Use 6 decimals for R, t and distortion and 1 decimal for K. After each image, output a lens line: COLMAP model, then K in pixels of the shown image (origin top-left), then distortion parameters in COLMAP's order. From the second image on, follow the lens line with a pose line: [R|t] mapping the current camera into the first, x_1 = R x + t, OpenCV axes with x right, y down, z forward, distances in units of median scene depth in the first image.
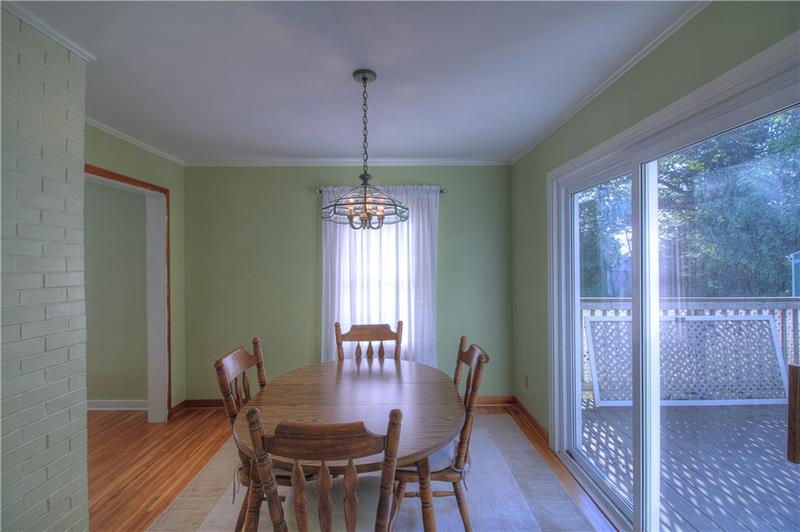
lens RADIAL K [[376.2, 0, 399.7], [0, 376.2, 261.0], [0, 0, 1]] dist [-0.003143, -0.000242]
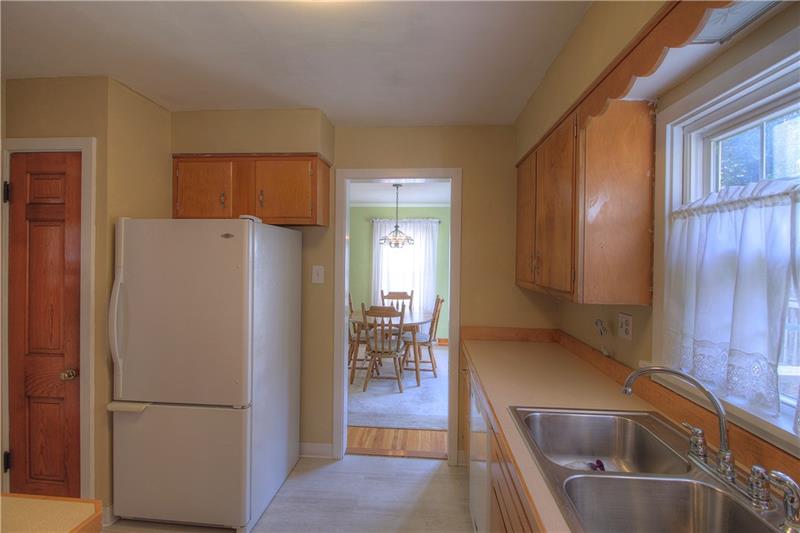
lens RADIAL K [[376.2, 0, 399.5], [0, 376.2, 261.9], [0, 0, 1]] dist [-0.003143, -0.000242]
pose [[0.996302, 0.020529, -0.083428, 0.096861], [-0.020477, 0.999789, 0.001476, 0.004415], [0.083441, 0.000238, 0.996513, -1.030845]]
